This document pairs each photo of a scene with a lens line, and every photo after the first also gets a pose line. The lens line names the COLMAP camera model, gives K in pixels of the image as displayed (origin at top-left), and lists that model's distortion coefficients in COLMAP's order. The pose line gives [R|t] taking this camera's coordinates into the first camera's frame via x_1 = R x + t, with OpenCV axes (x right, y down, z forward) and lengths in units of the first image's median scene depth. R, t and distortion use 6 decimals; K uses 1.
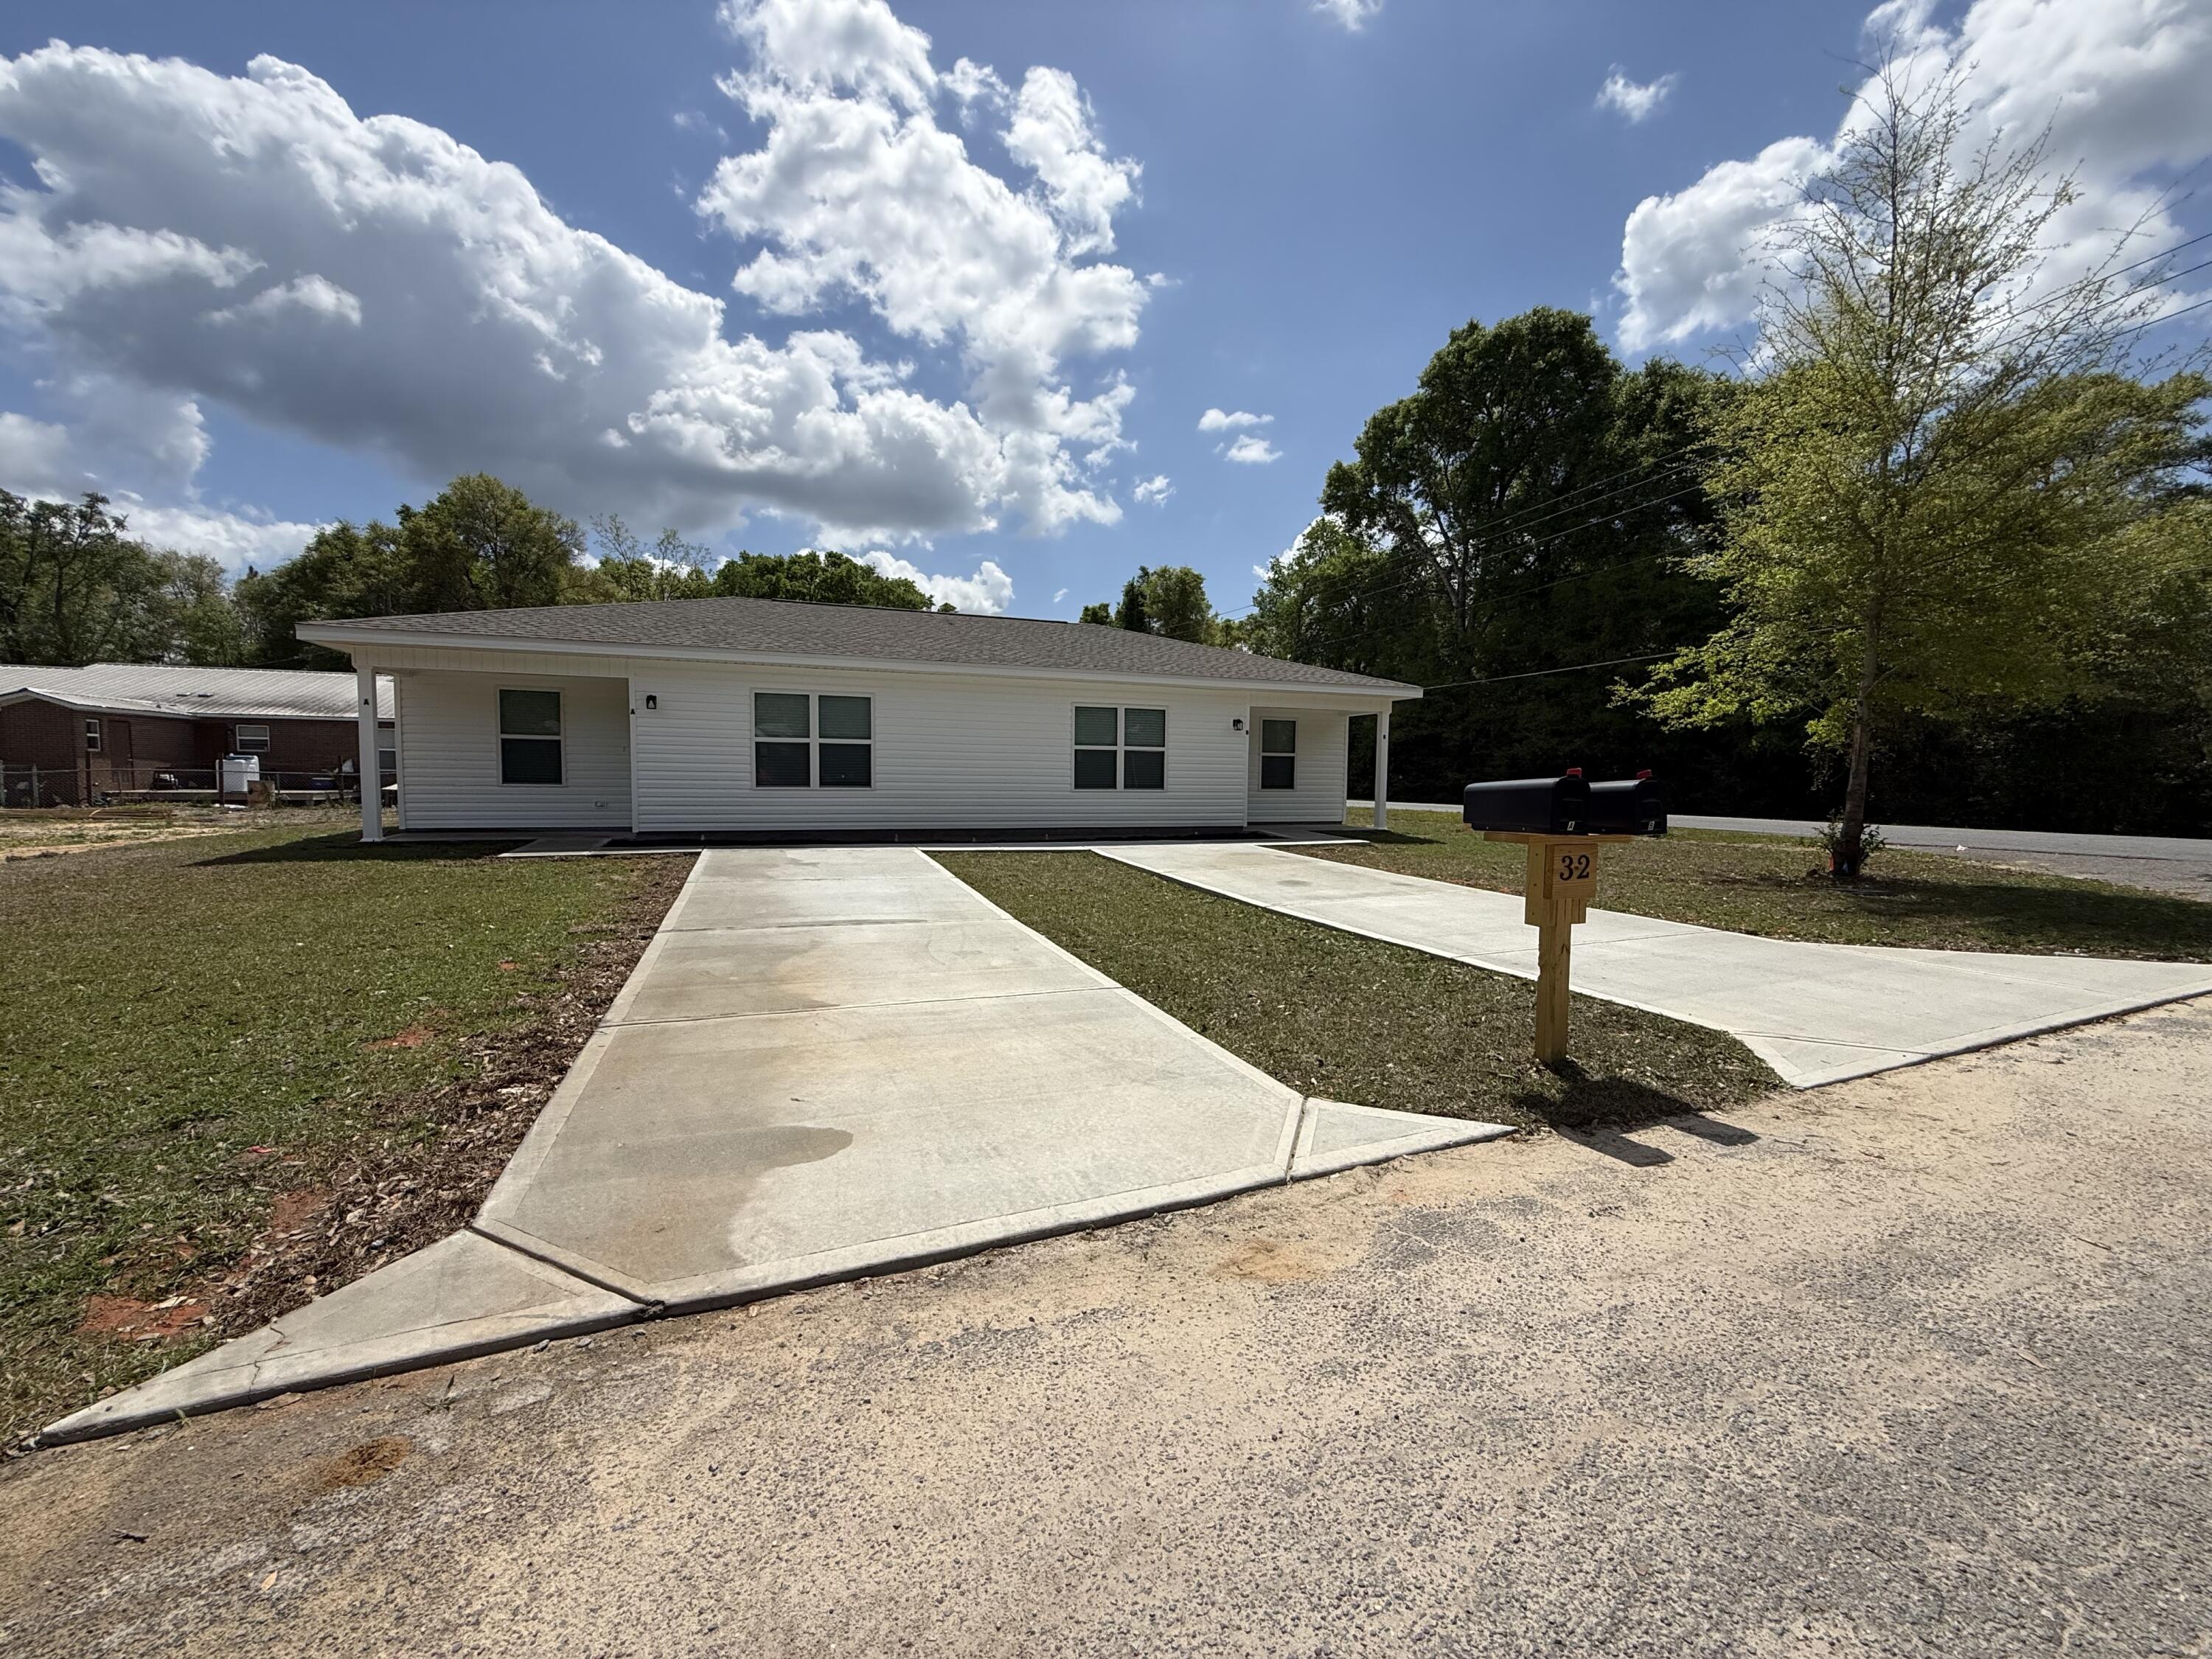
lens RADIAL K [[877.8, 0, 1097.4], [0, 877.8, 828.7], [0, 0, 1]] dist [-0.001977, -0.000478]
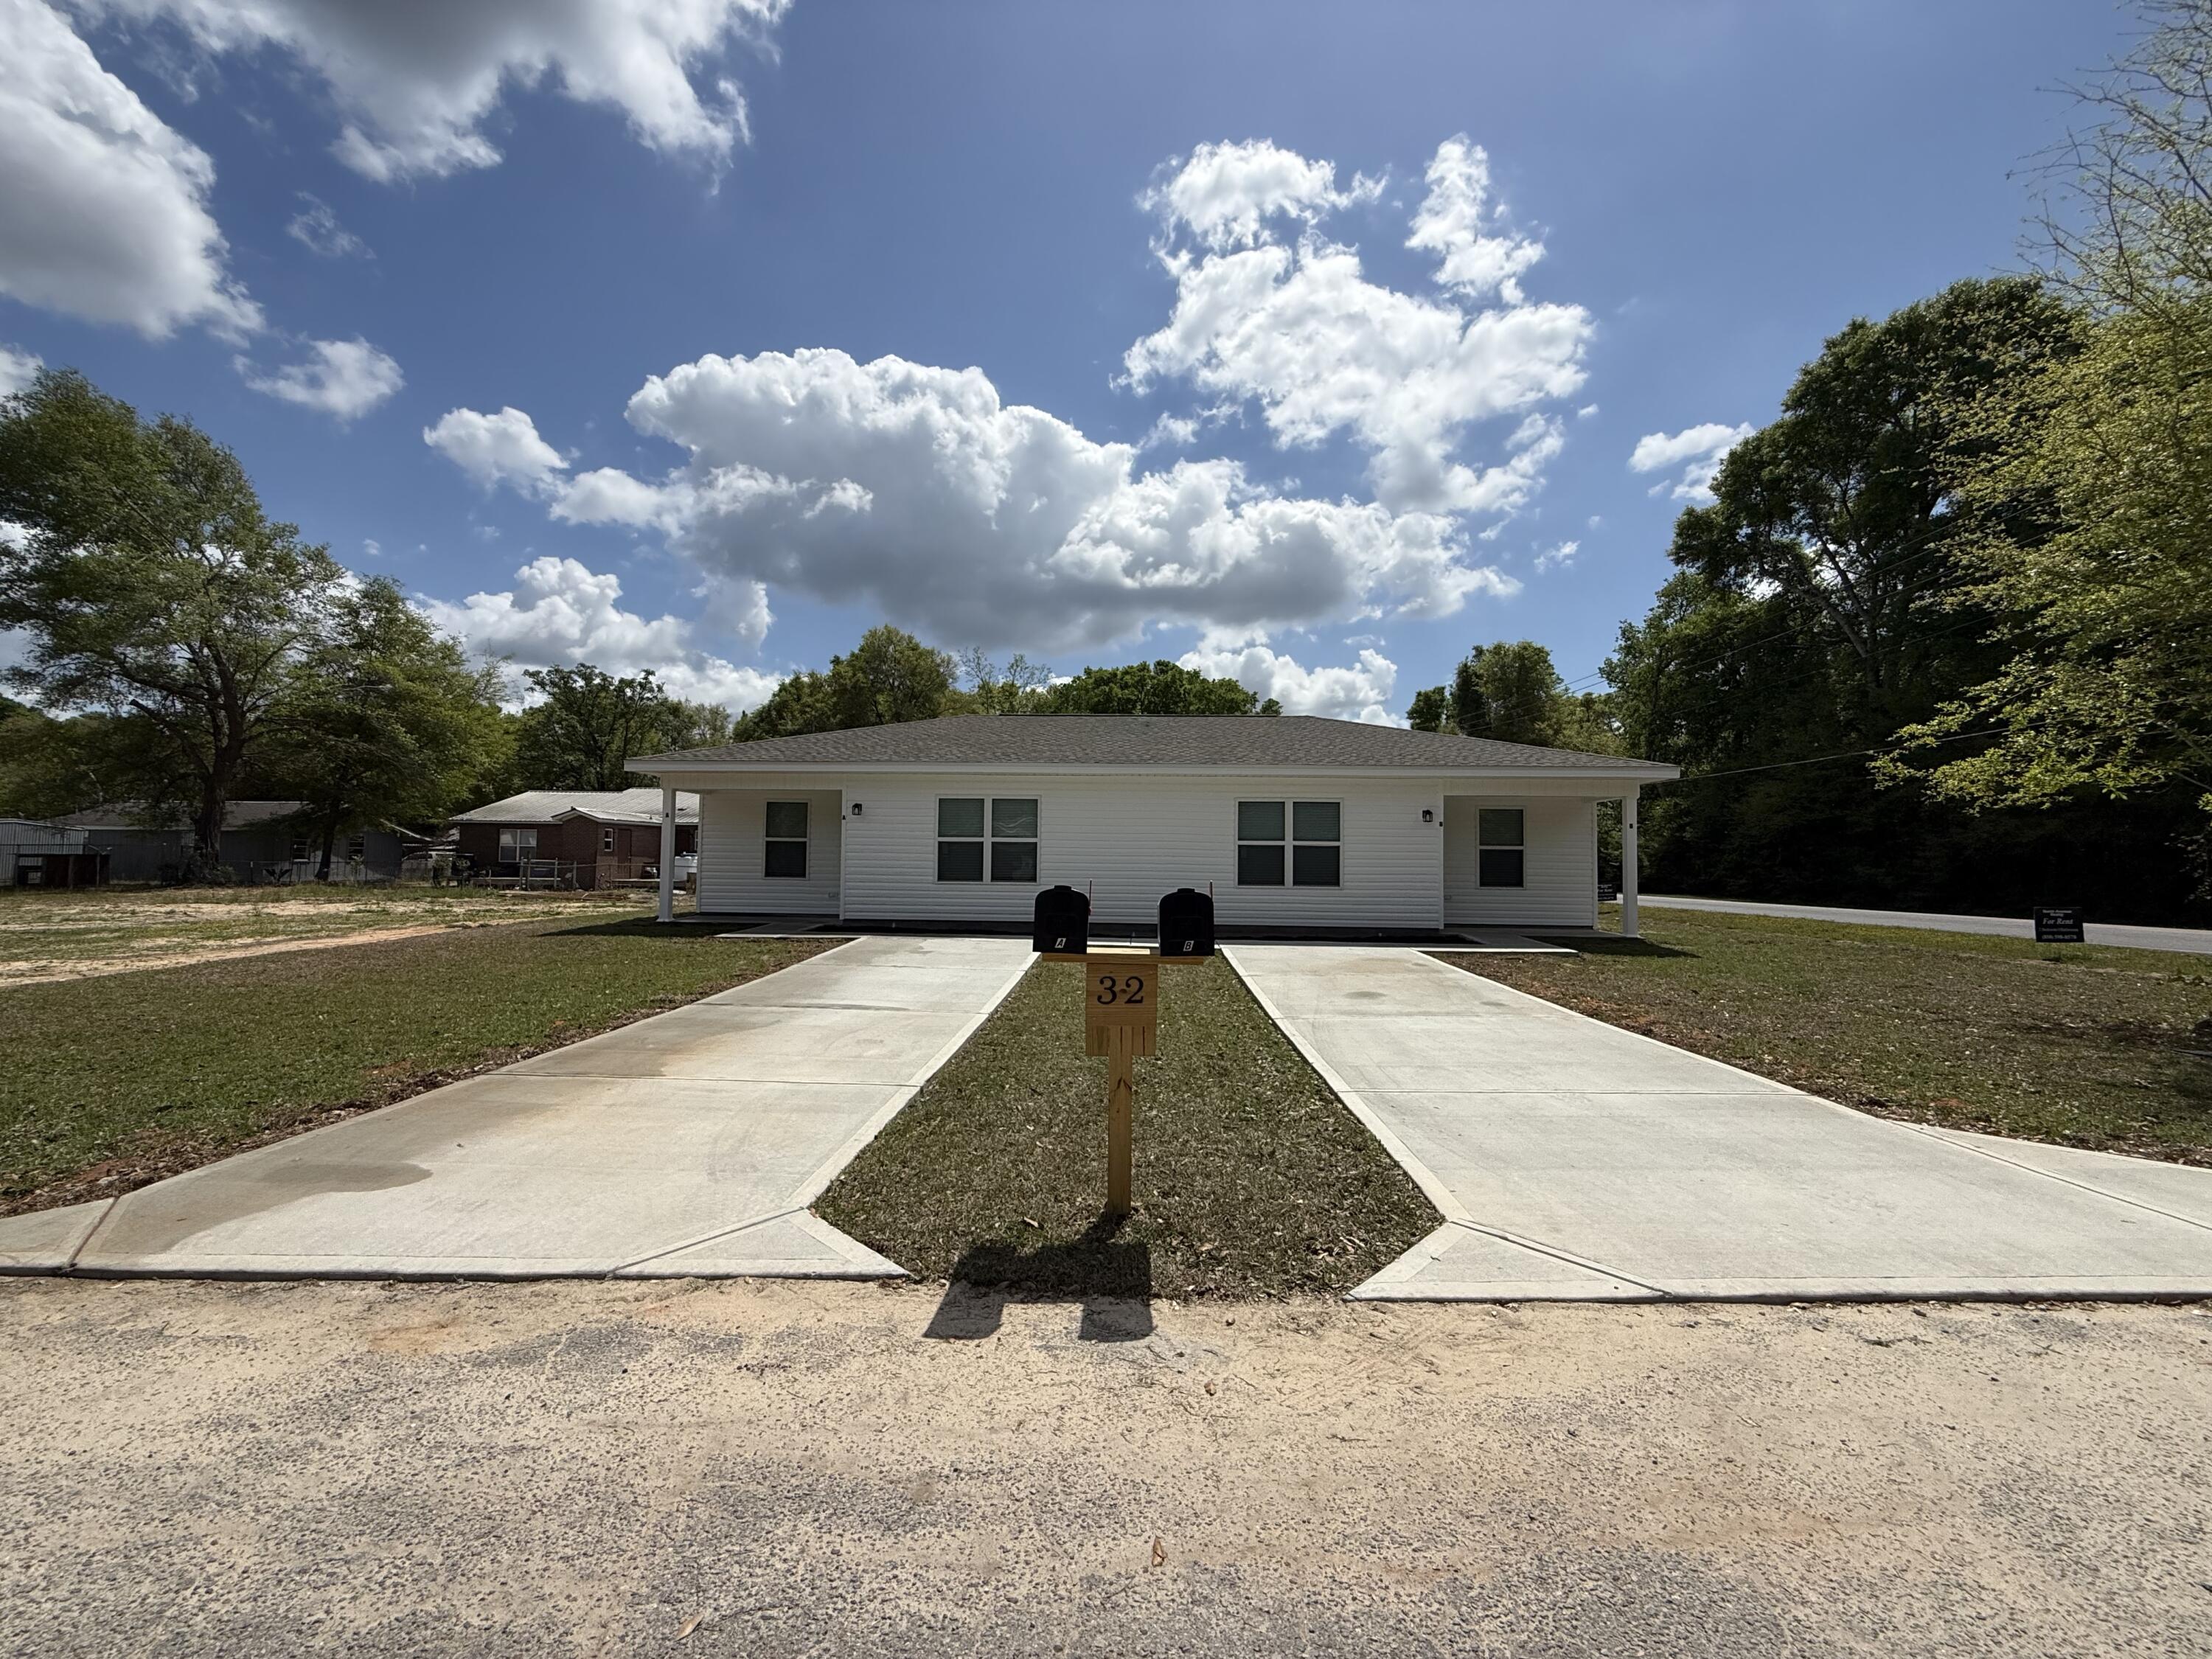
lens RADIAL K [[877.8, 0, 1129.4], [0, 877.8, 840.5], [0, 0, 1]] dist [-0.001977, -0.000478]
pose [[0.921180, -0.010718, -0.388989, 0.227550], [-0.023996, 0.996154, -0.084275, -0.008702], [0.388396, 0.086966, 0.917380, 0.043895]]
